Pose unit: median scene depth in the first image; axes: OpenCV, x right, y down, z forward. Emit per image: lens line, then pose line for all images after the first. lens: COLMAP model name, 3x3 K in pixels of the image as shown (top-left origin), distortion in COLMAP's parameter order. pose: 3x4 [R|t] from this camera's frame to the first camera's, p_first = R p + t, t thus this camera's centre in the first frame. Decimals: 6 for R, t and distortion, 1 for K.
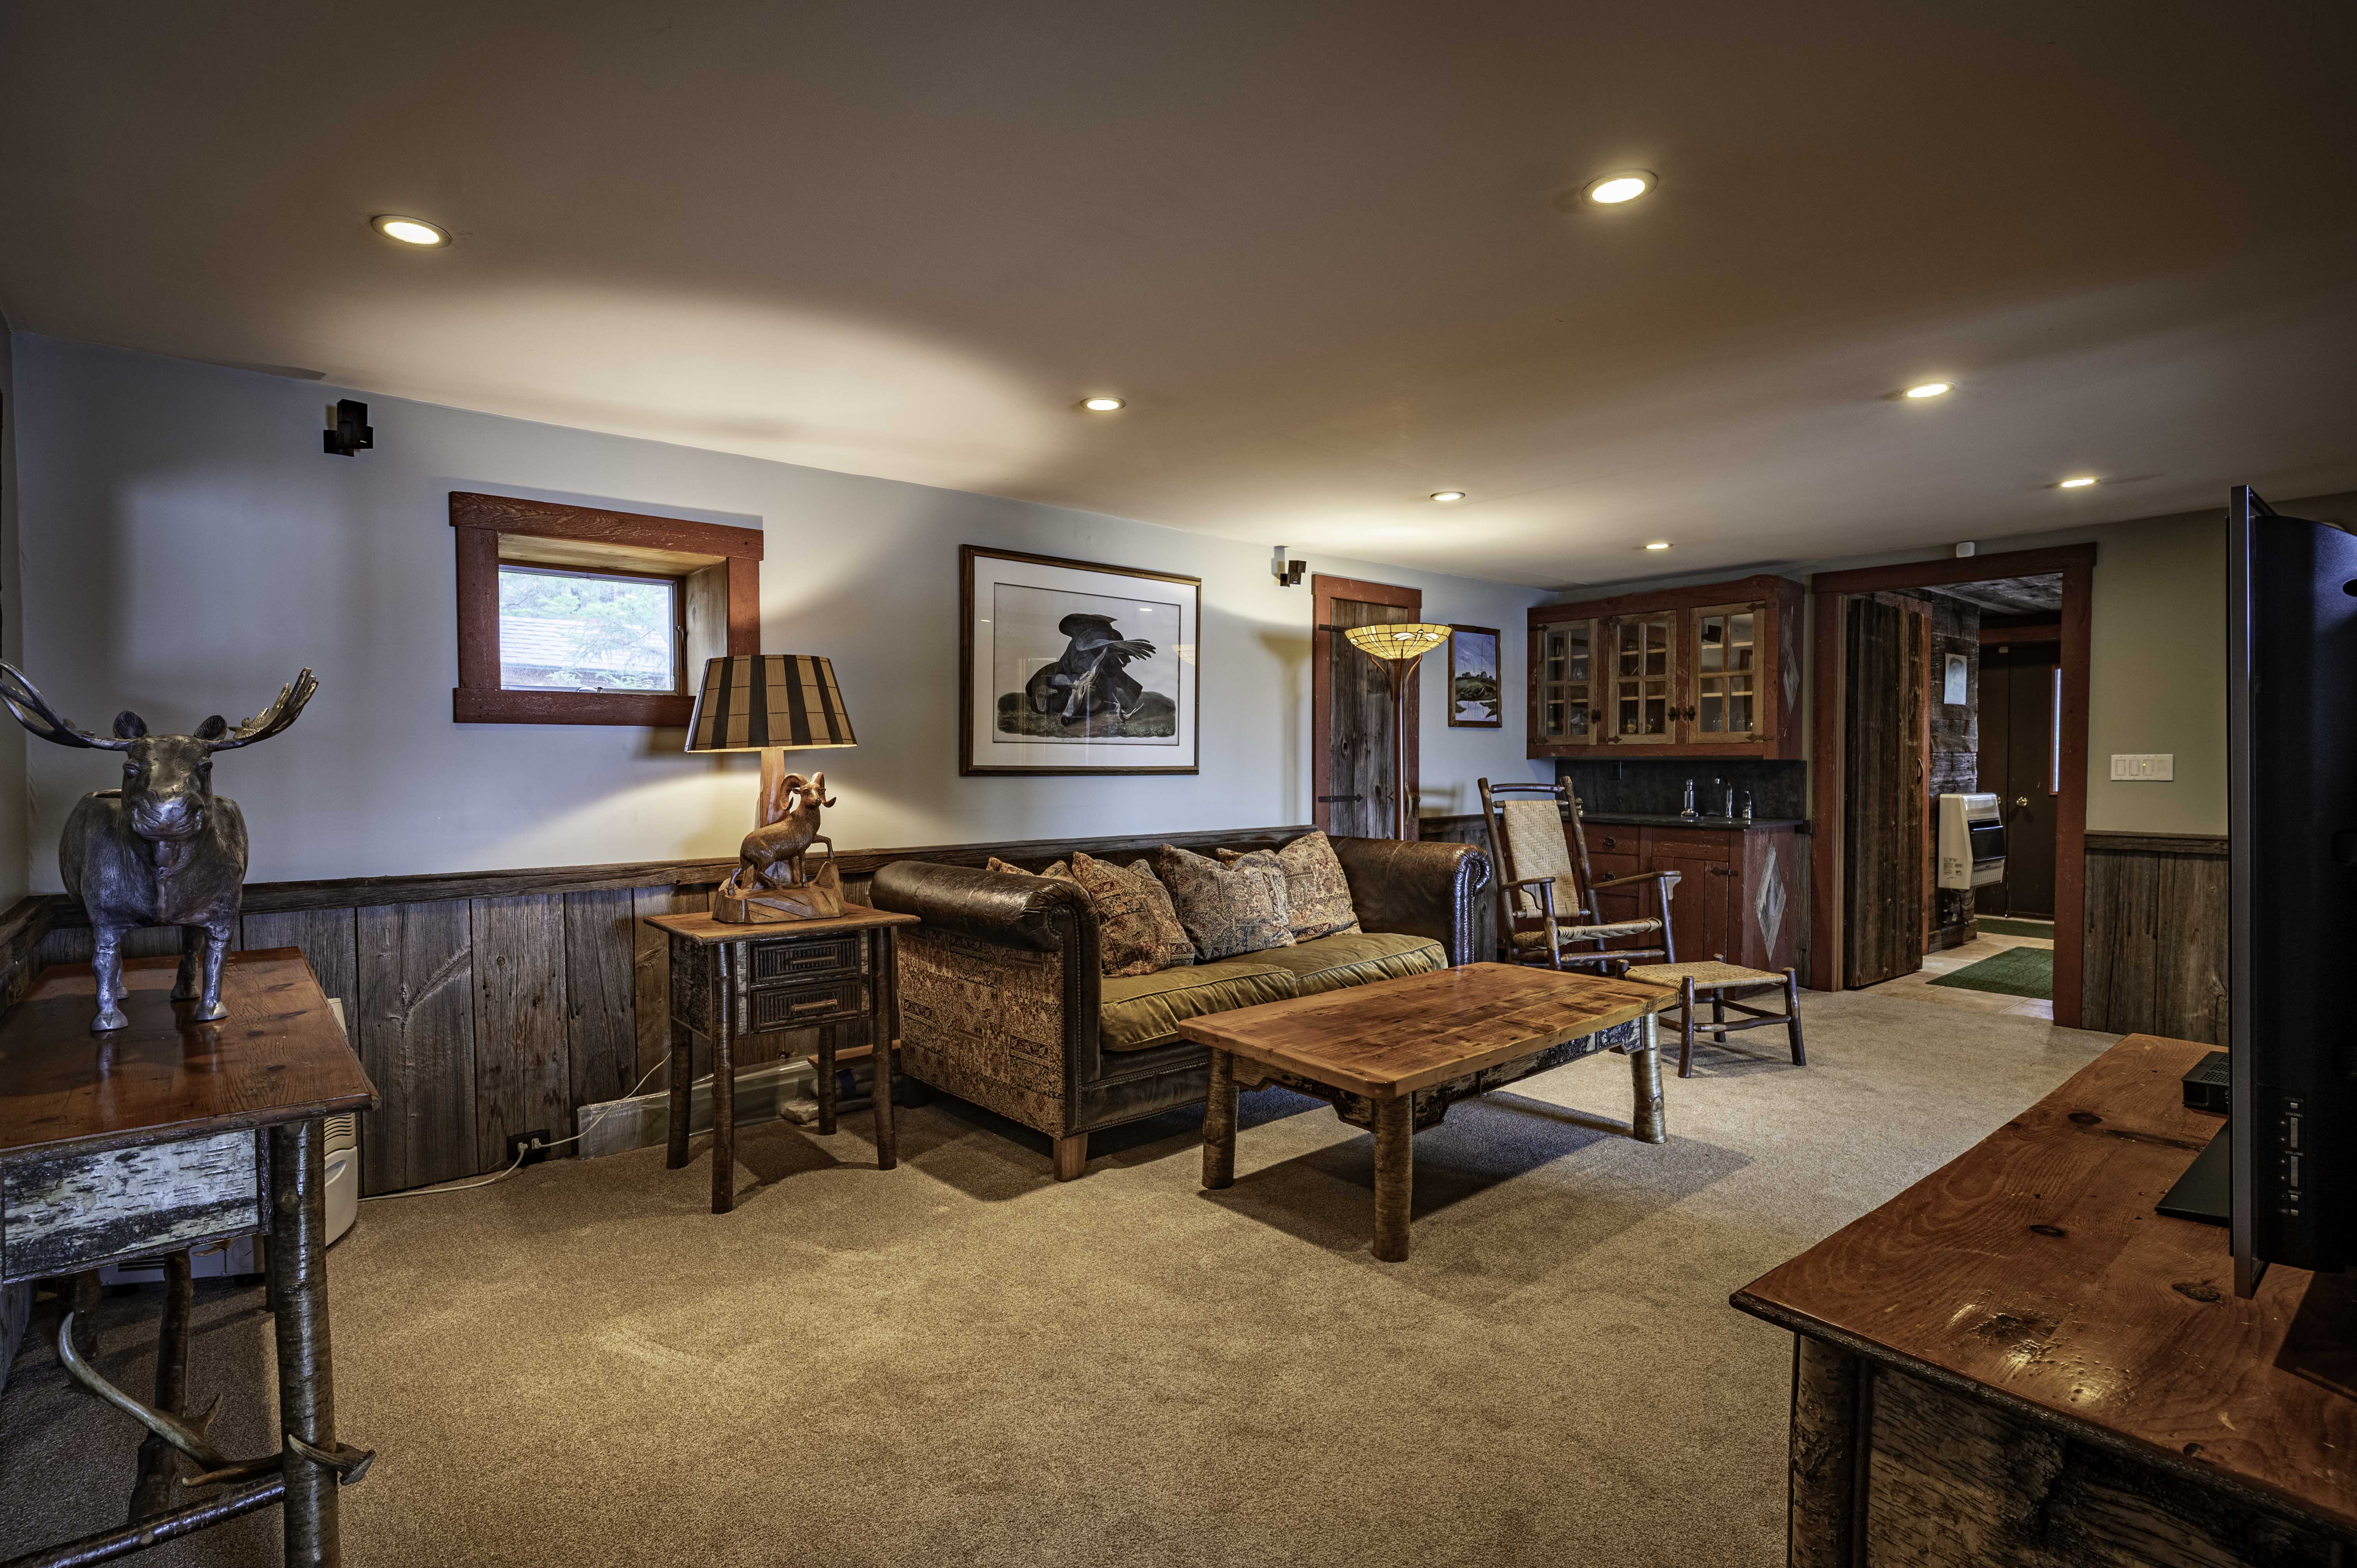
lens RADIAL K [[1147.8, 0, 1186.8], [0, 1147.8, 767.5], [0, 0, 1]] dist [0.001054, -0.000176]
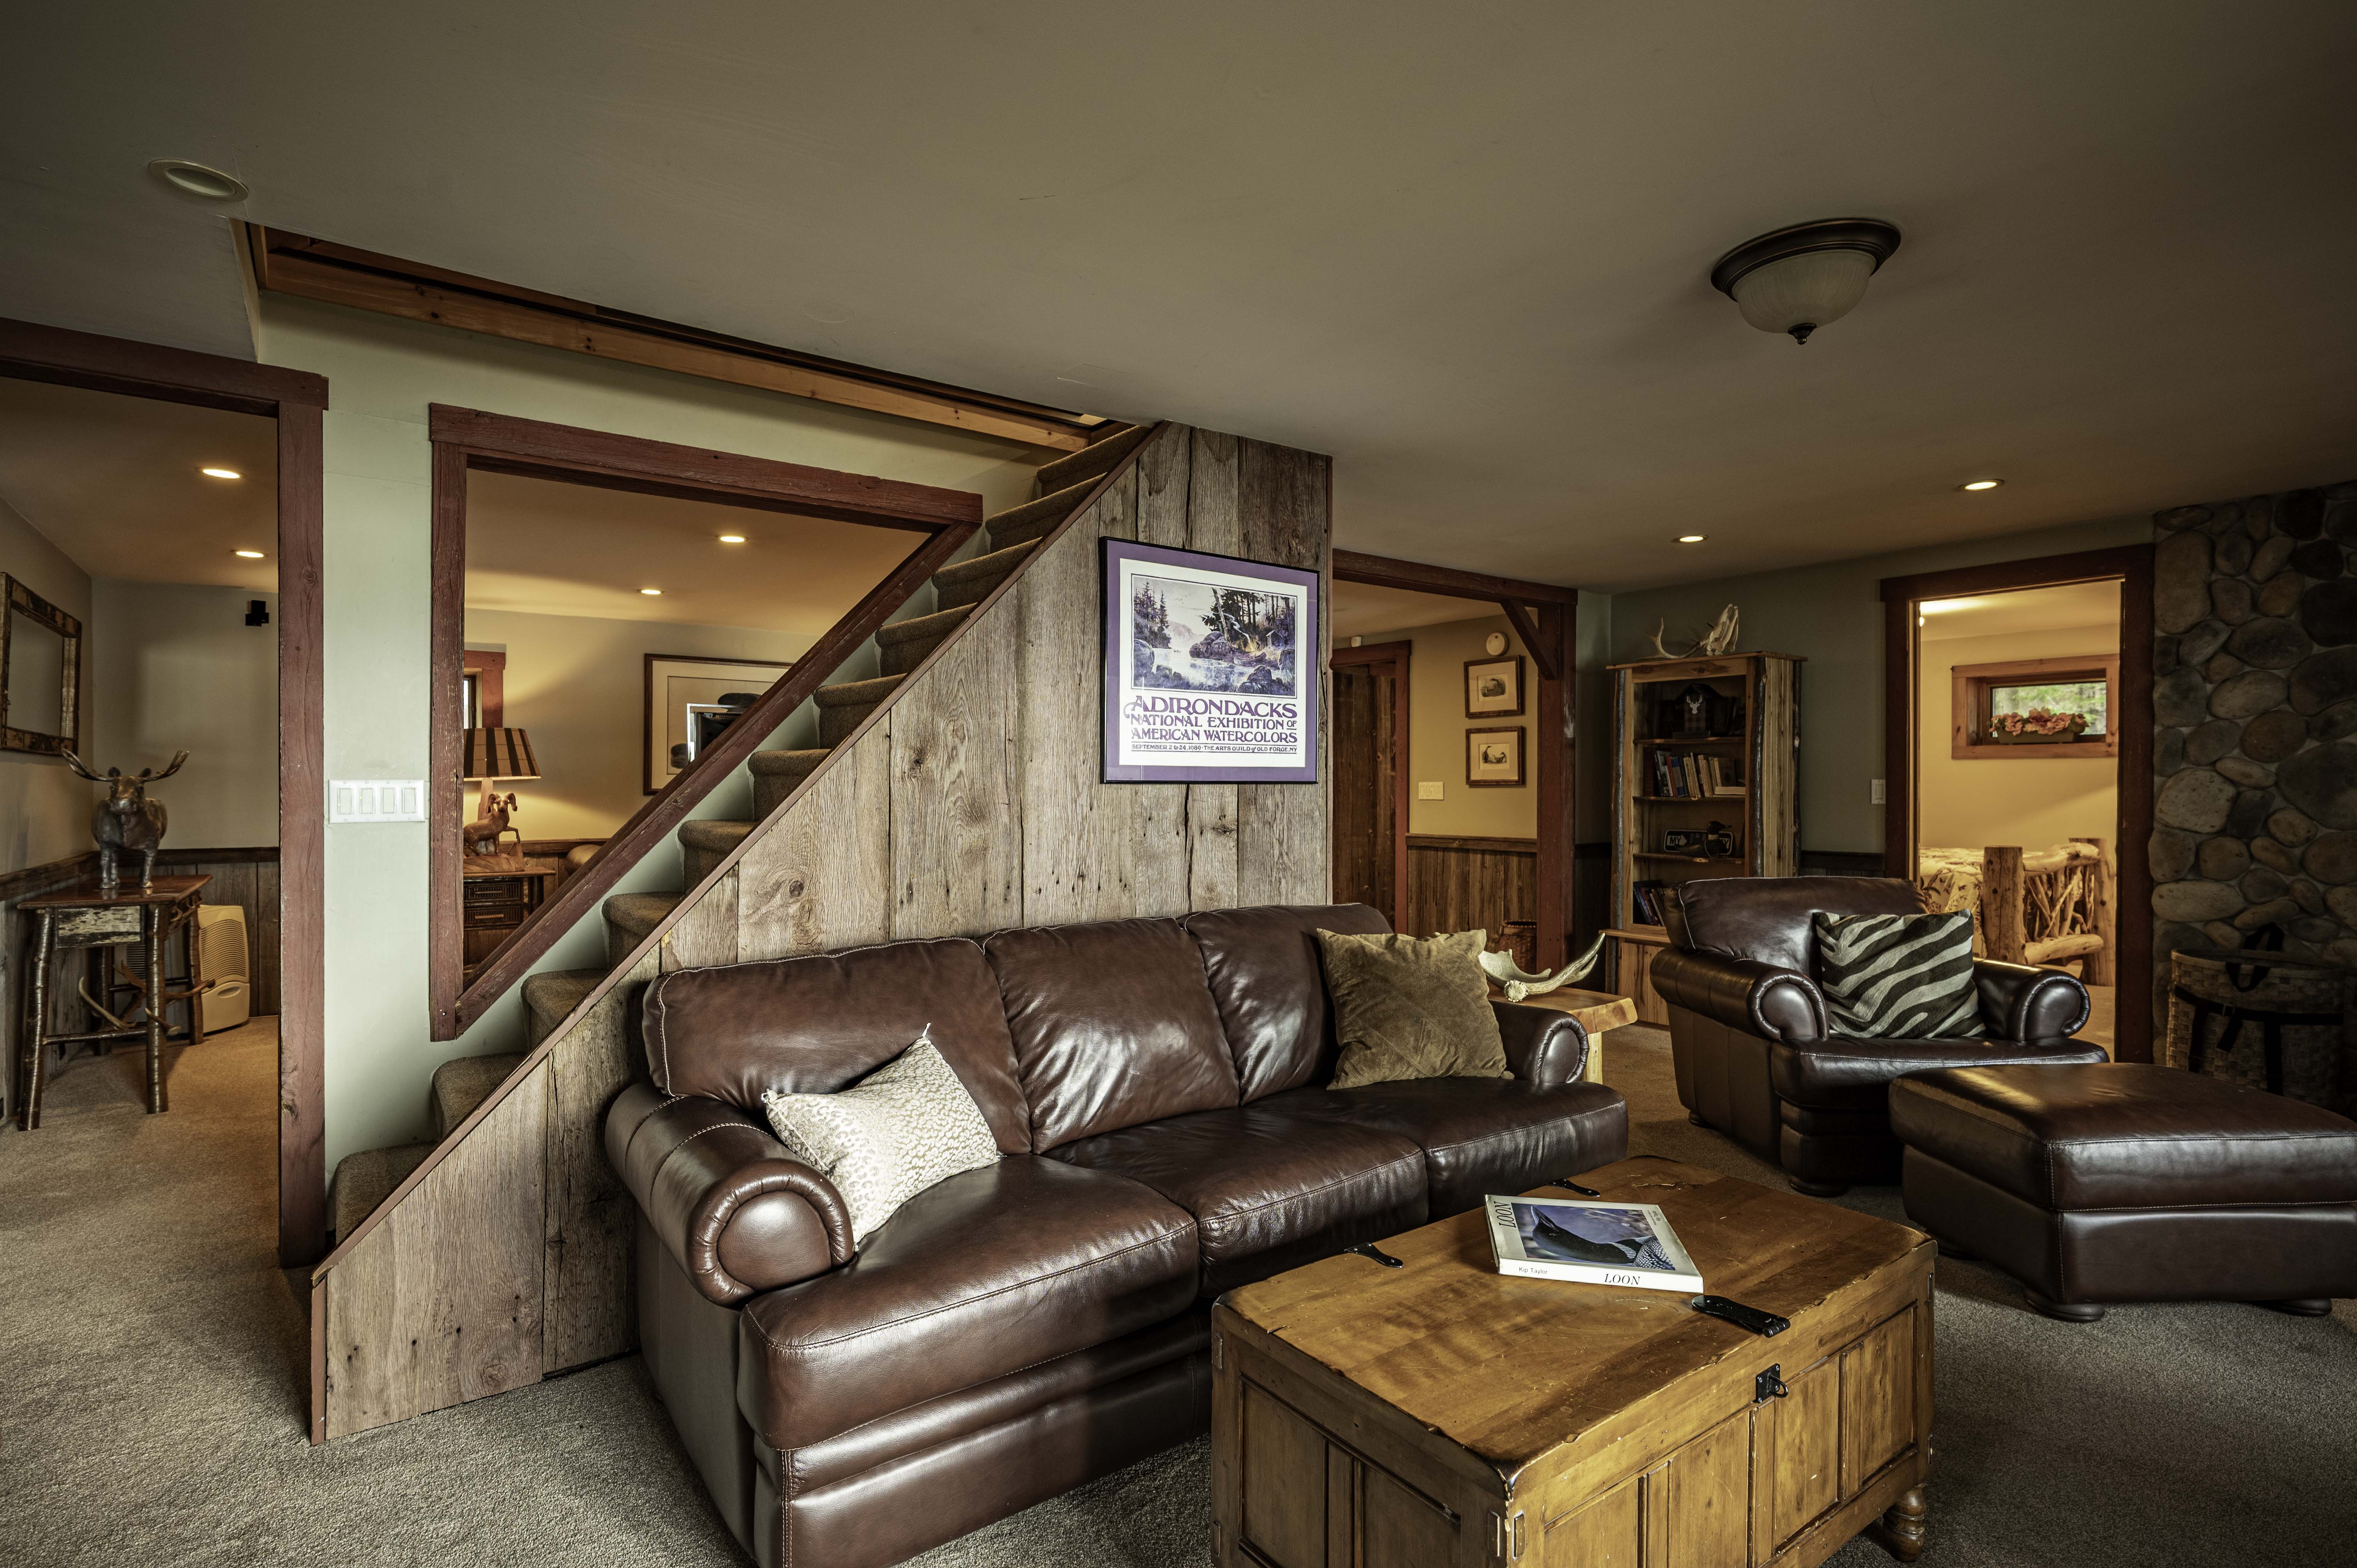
lens RADIAL K [[1148.4, 0, 1164.7], [0, 1148.4, 784.8], [0, 0, 1]] dist [-0.001583, 0.001867]
pose [[0.996956, 0.000669, -0.077959, 0.601175], [-0.001212, 0.999975, -0.006915, 0.002632], [0.077953, 0.006989, 0.996933, -0.512232]]
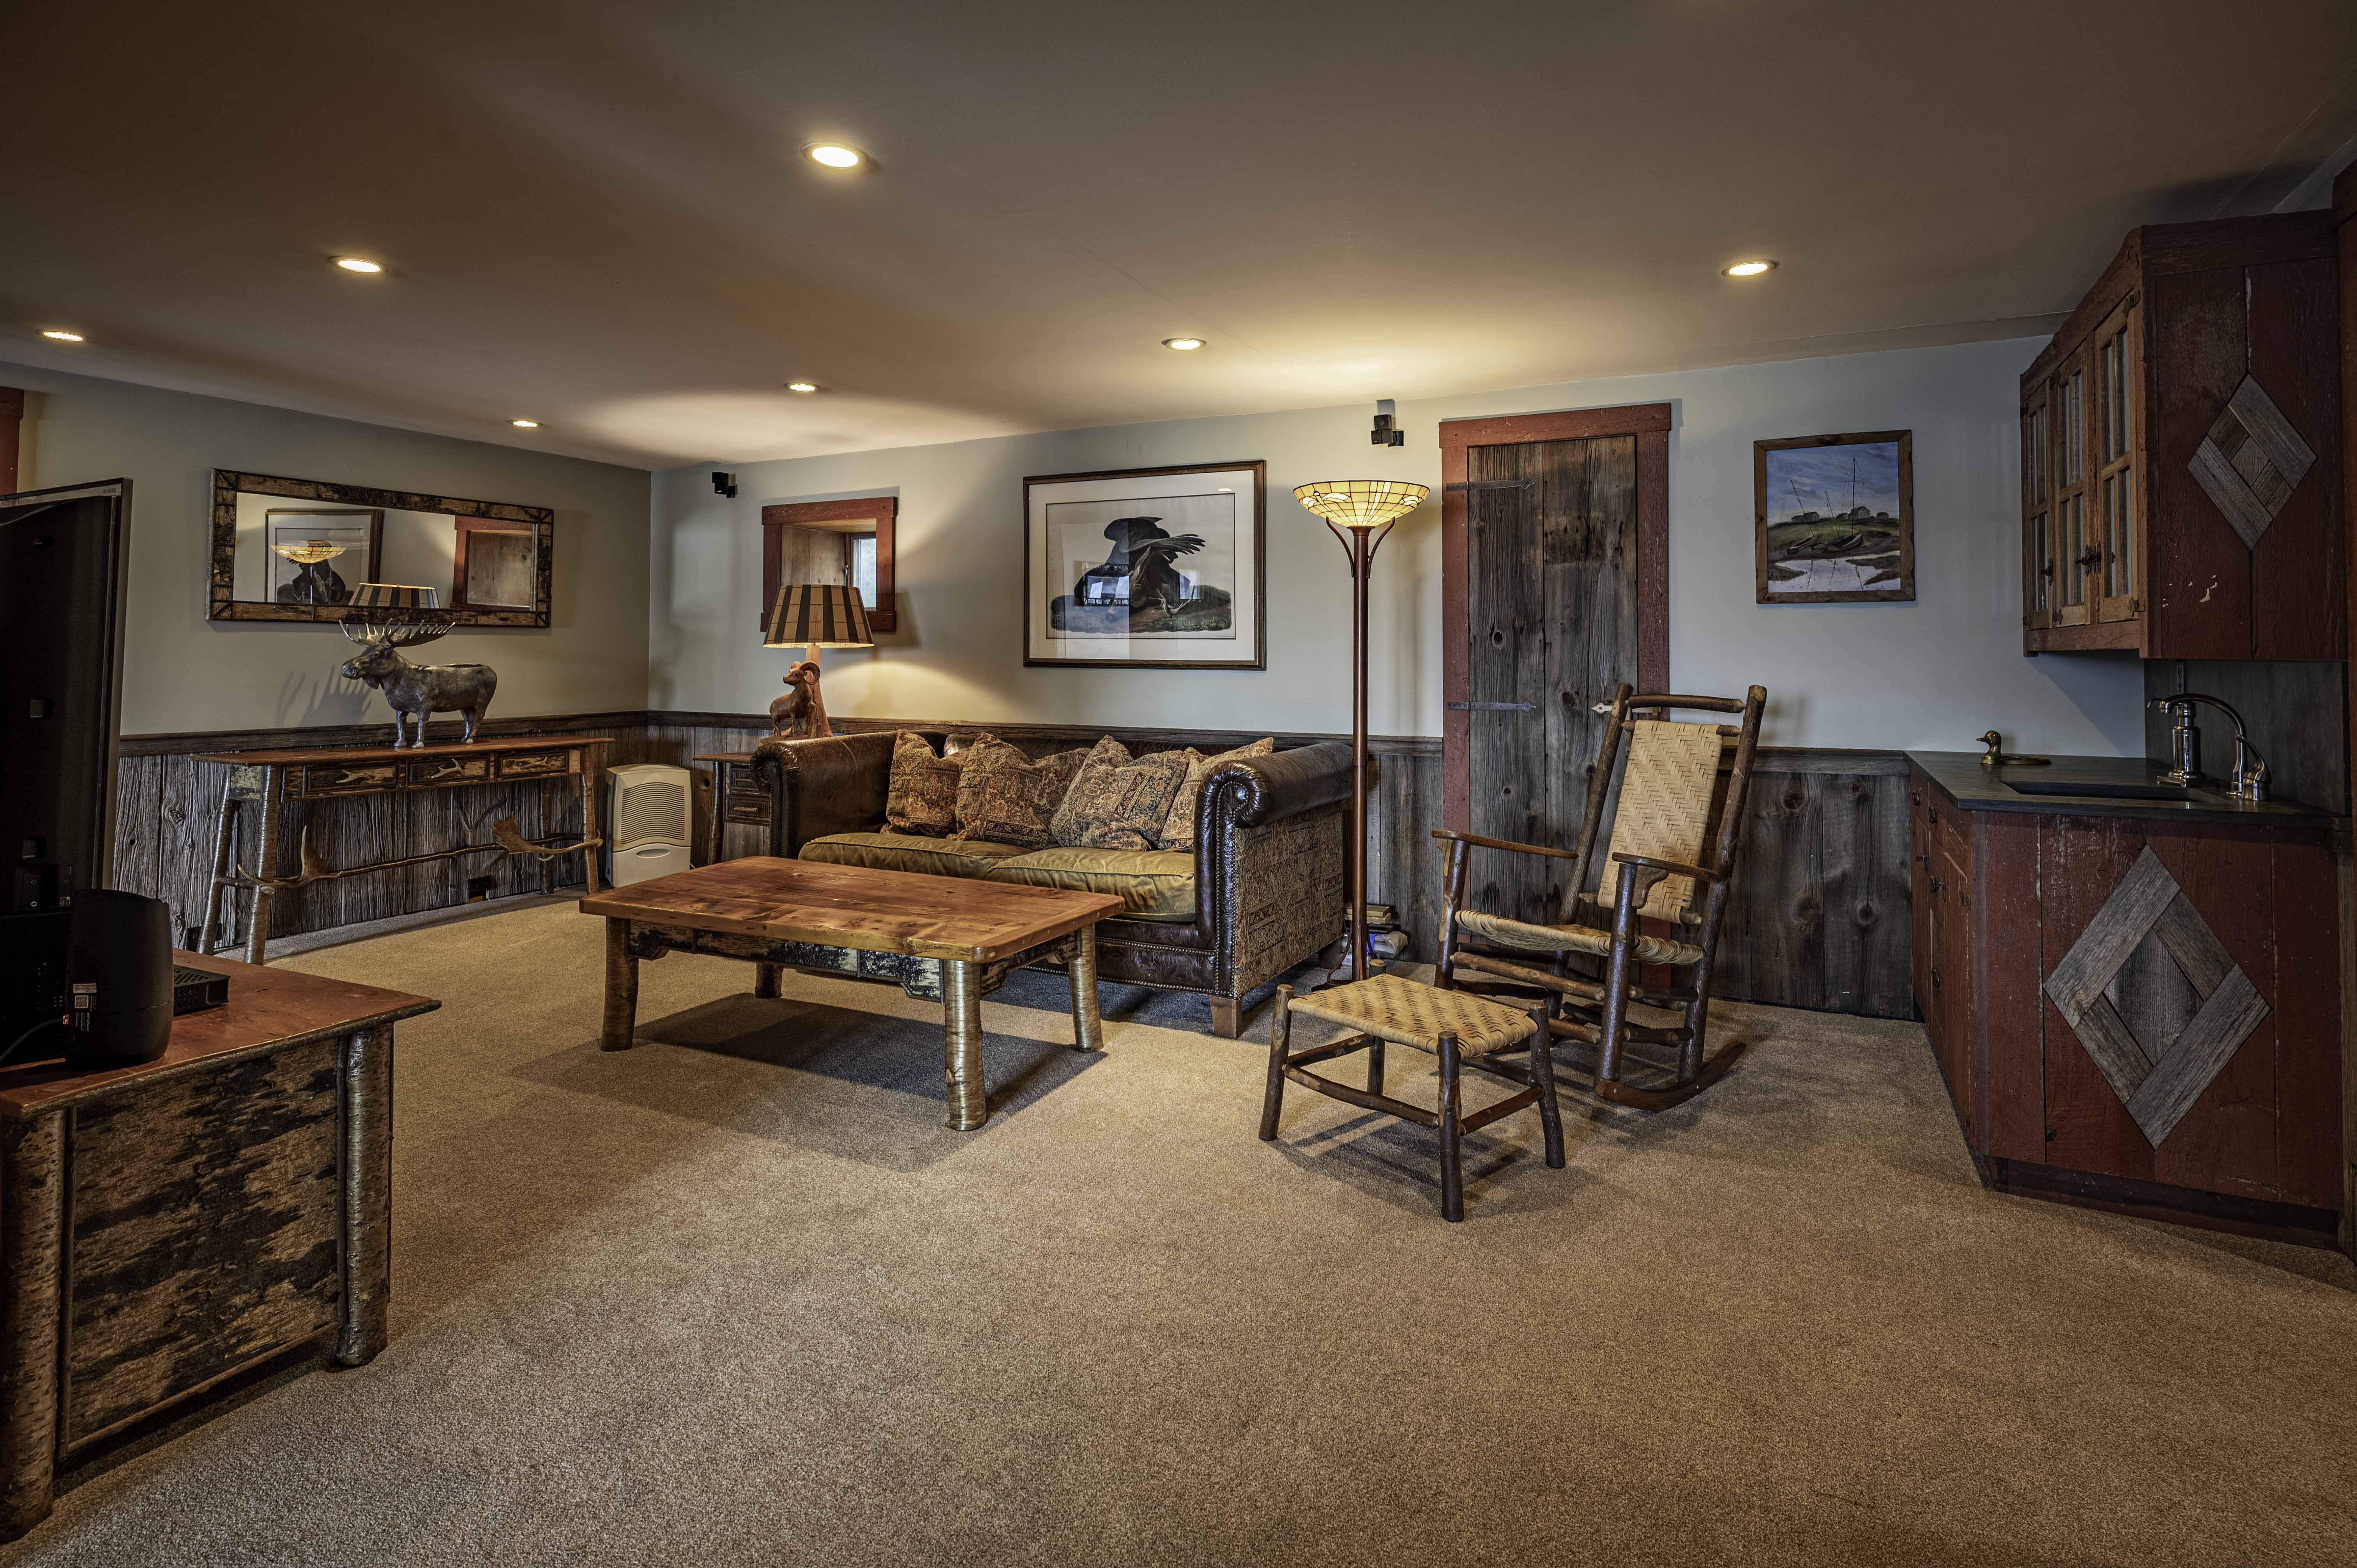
lens RADIAL K [[1182.1, 0, 1188.3], [0, 1182.1, 620.4], [0, 0, 1]] dist [0.000703, 0.000273]
pose [[0.385186, -0.022226, -0.922571, 0.938934], [-0.009220, 0.999567, -0.027930, -0.007057], [0.922793, 0.019265, 0.384814, 0.616077]]
